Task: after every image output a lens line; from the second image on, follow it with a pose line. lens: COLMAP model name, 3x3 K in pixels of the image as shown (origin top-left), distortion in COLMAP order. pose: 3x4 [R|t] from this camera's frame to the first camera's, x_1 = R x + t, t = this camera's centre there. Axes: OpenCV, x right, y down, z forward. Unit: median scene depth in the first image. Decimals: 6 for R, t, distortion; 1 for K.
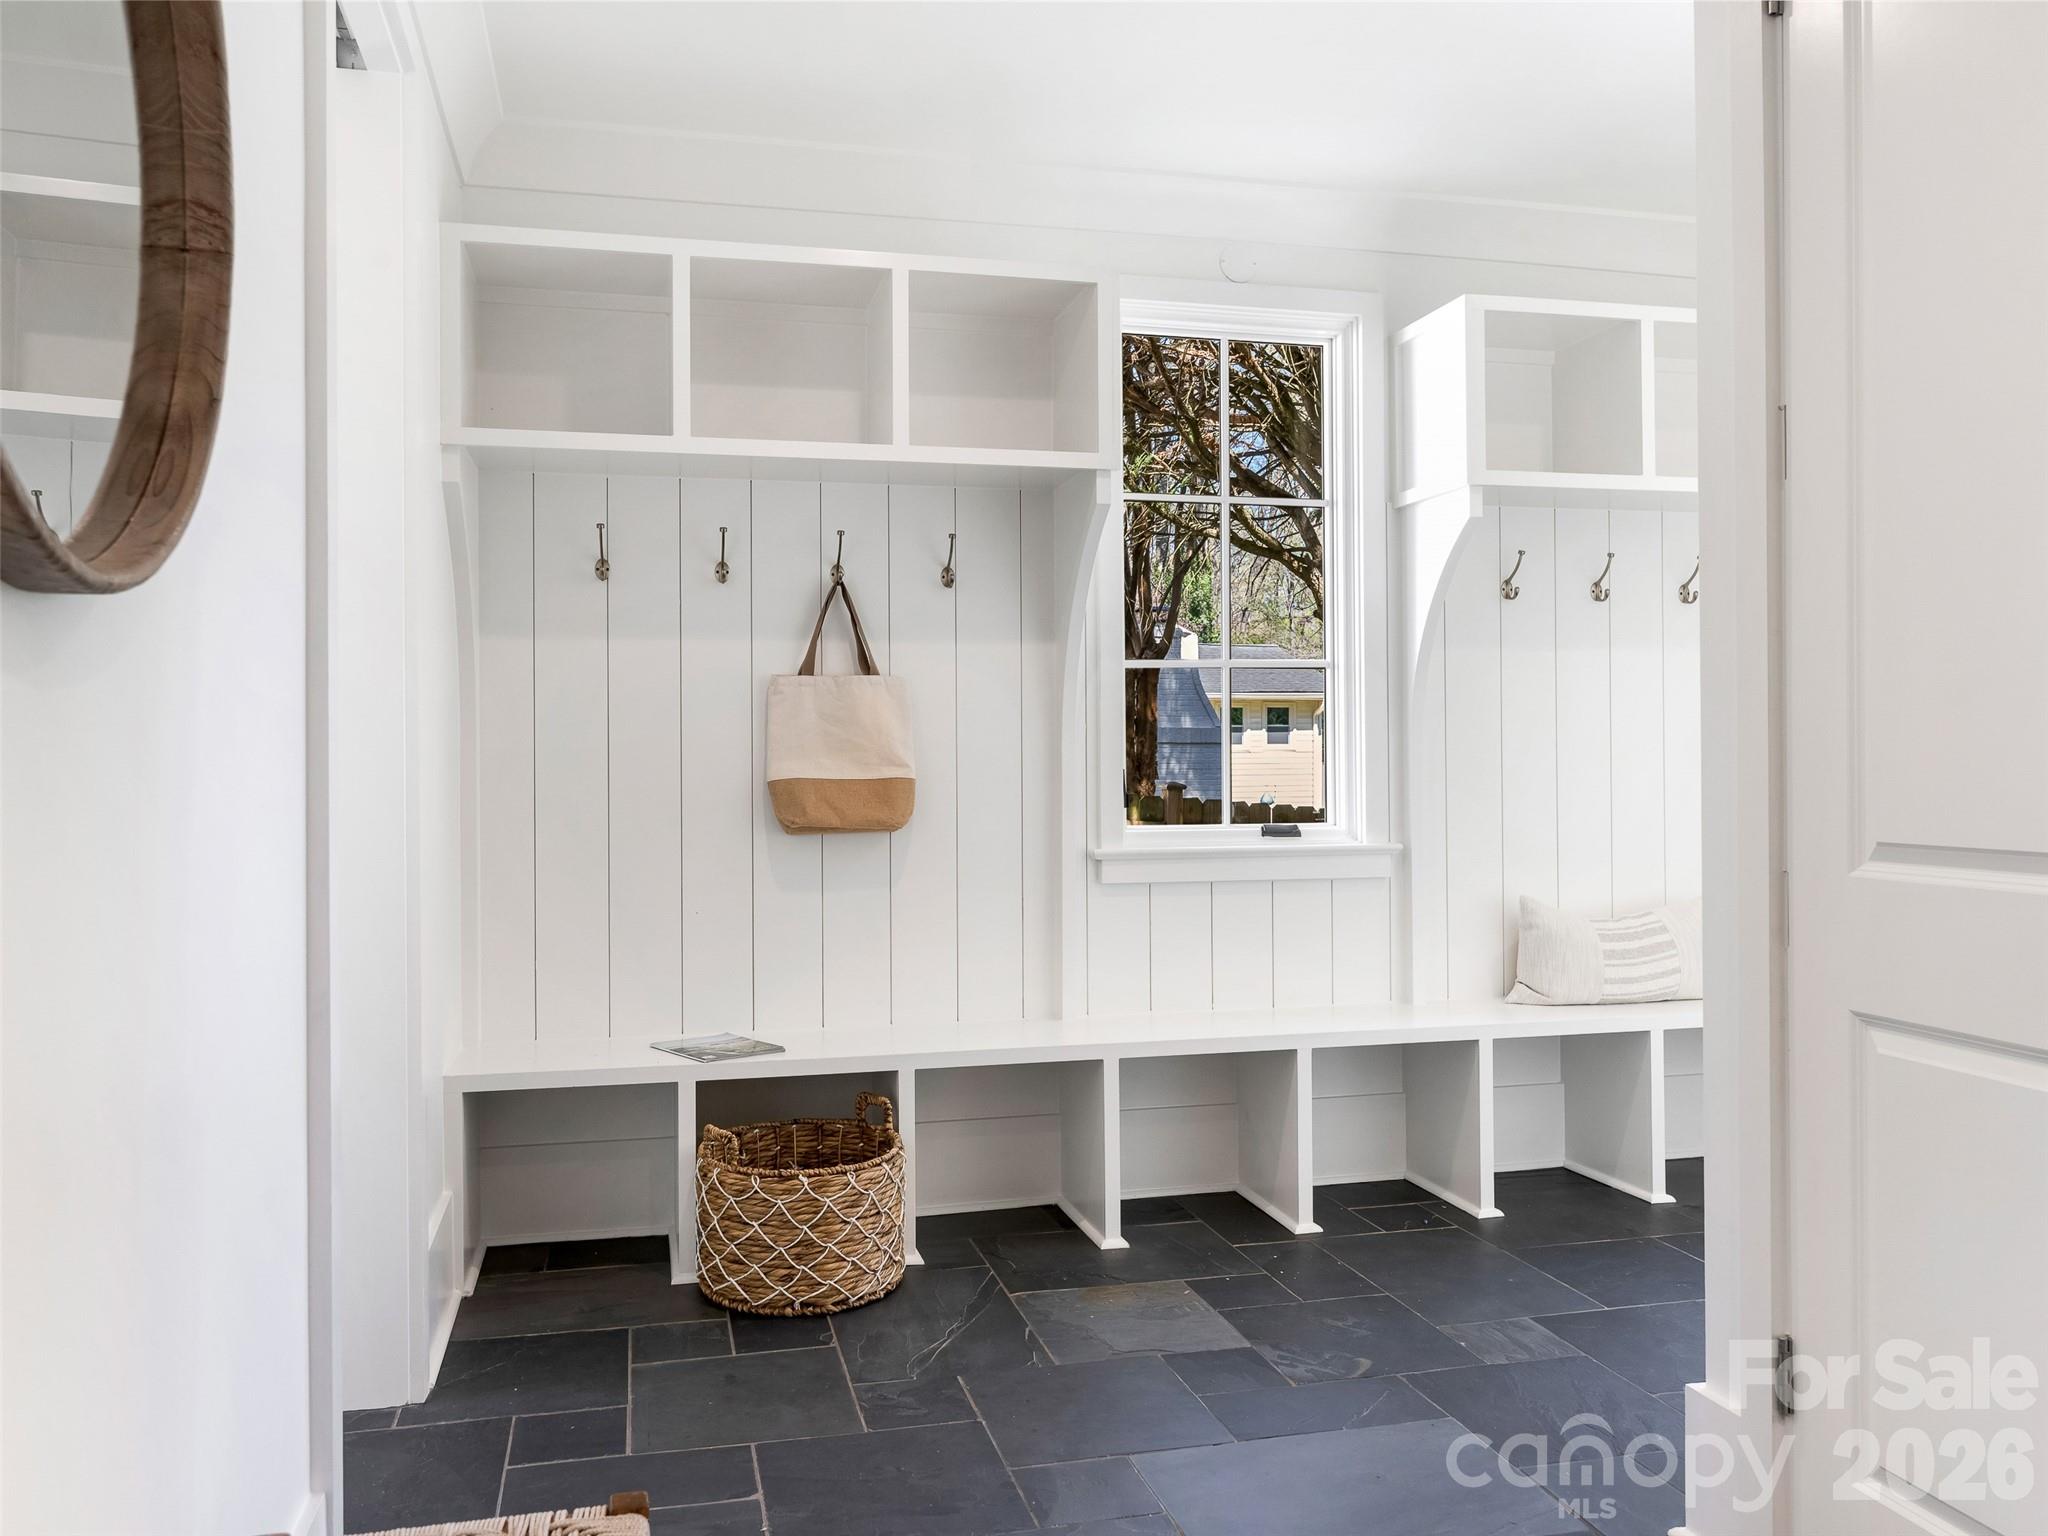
lens RADIAL K [[1514.3, 0, 1024.0], [0, 1514.3, 768.0], [0, 0, 1]] dist [0.000047, -0.000235]
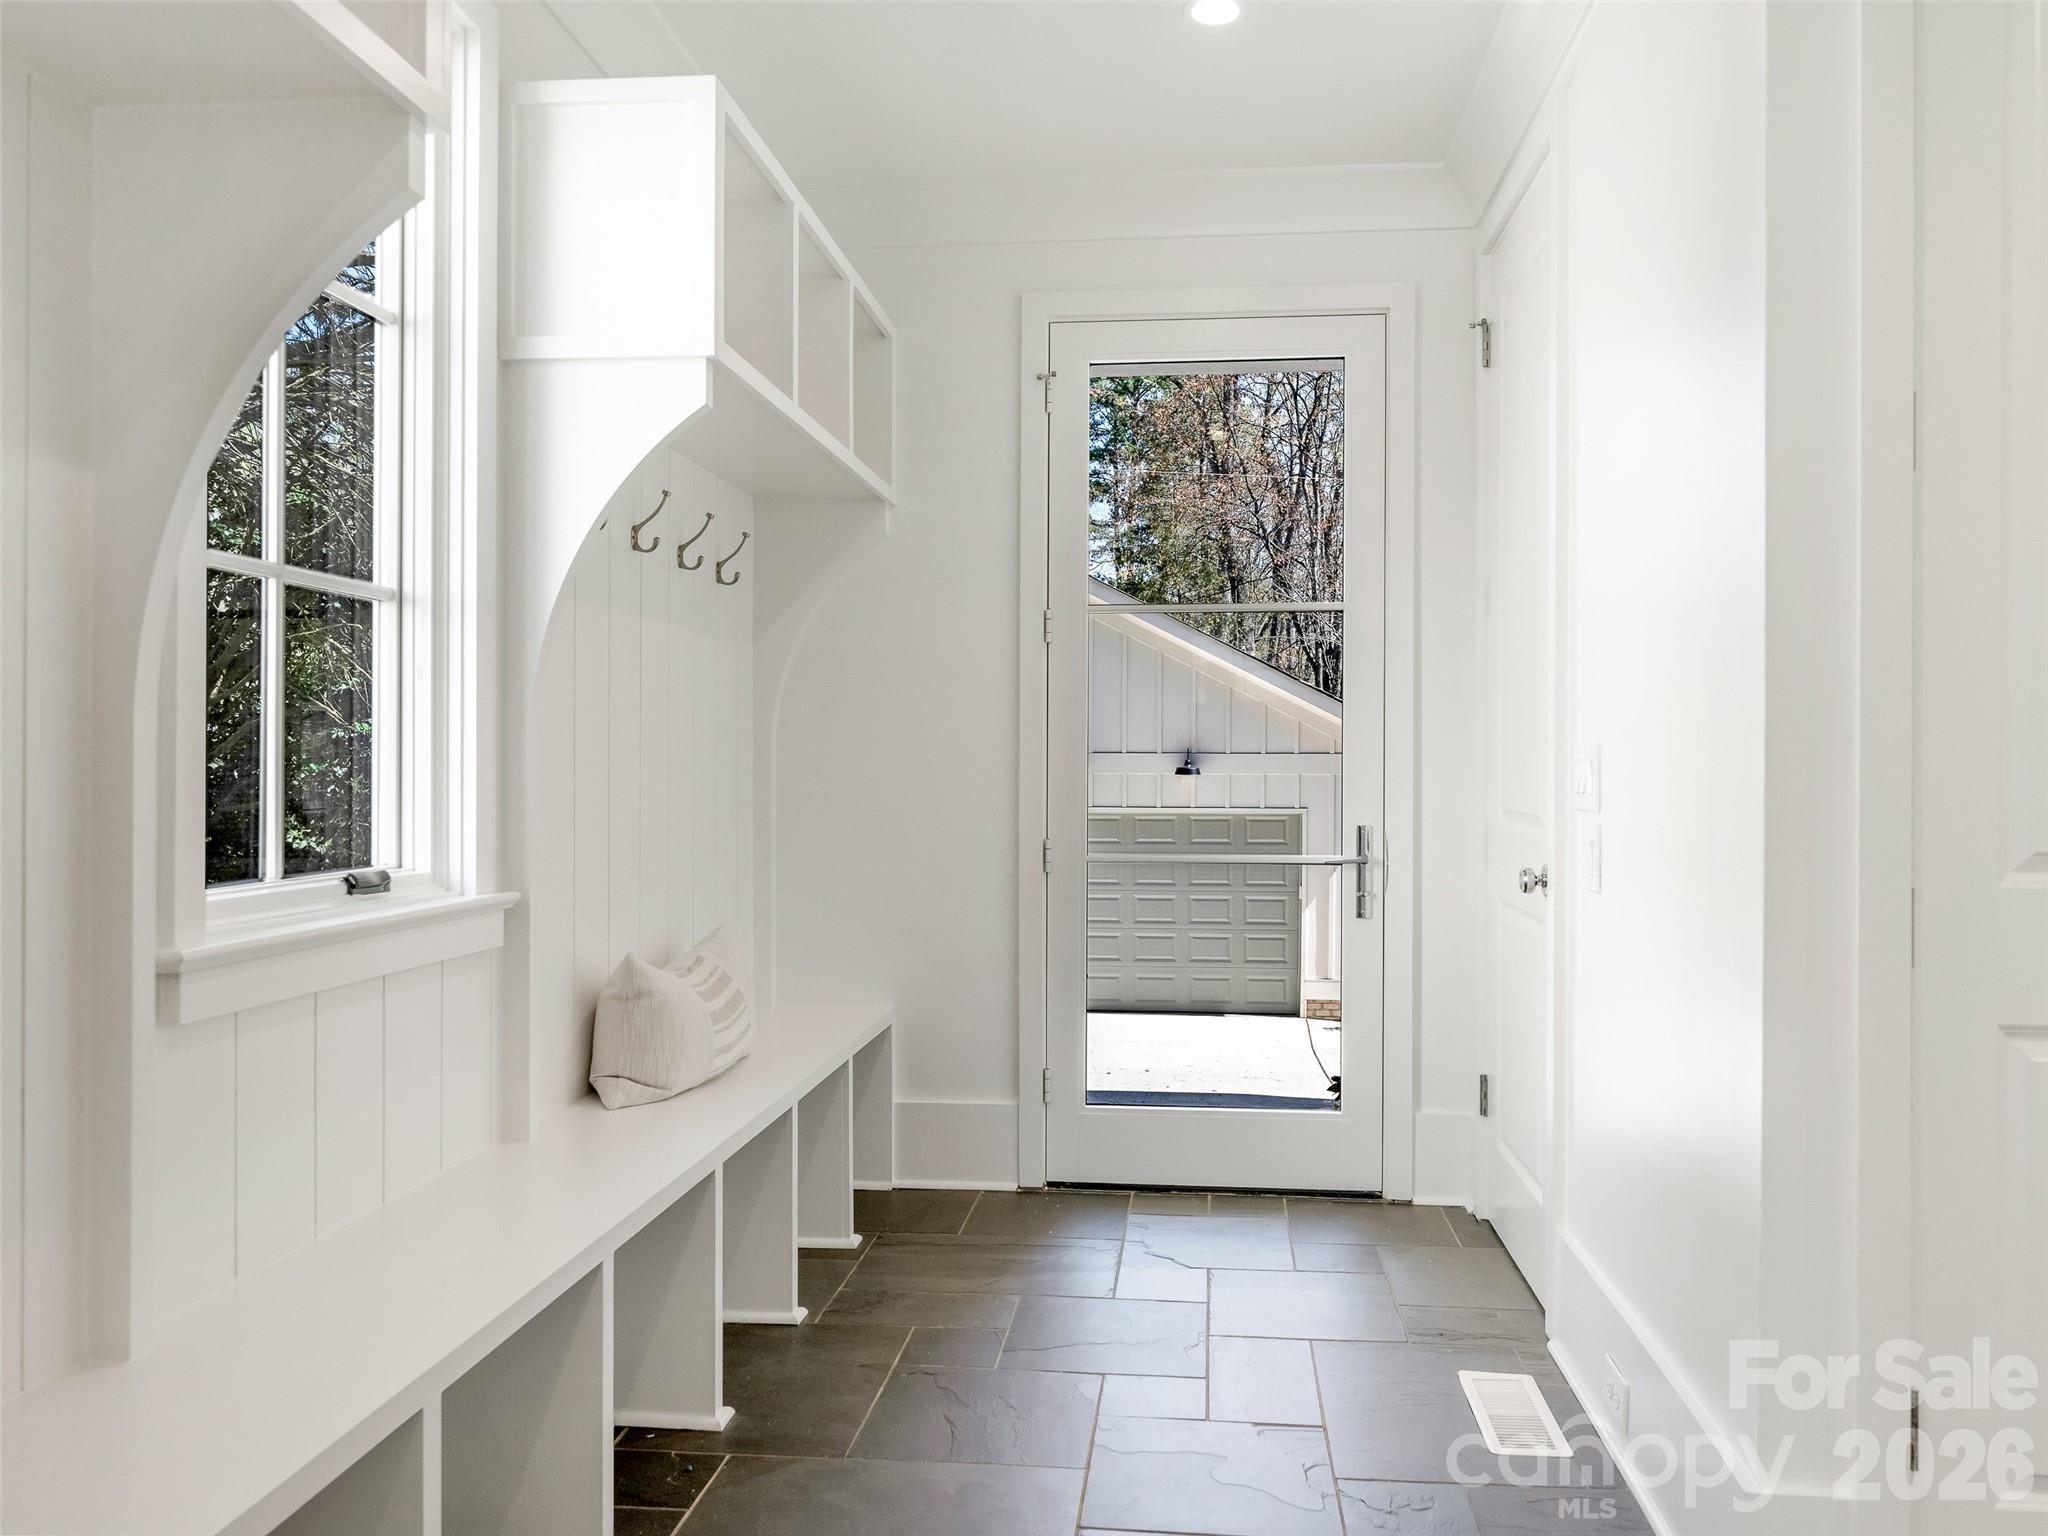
lens RADIAL K [[1514.3, 0, 1024.0], [0, 1514.3, 768.0], [0, 0, 1]] dist [0.000047, -0.000235]
pose [[0.334402, 0.010477, 0.942372, -0.282186], [-0.005673, 0.999942, -0.009104, 0.002910], [-0.942413, -0.002301, 0.334443, 0.602019]]
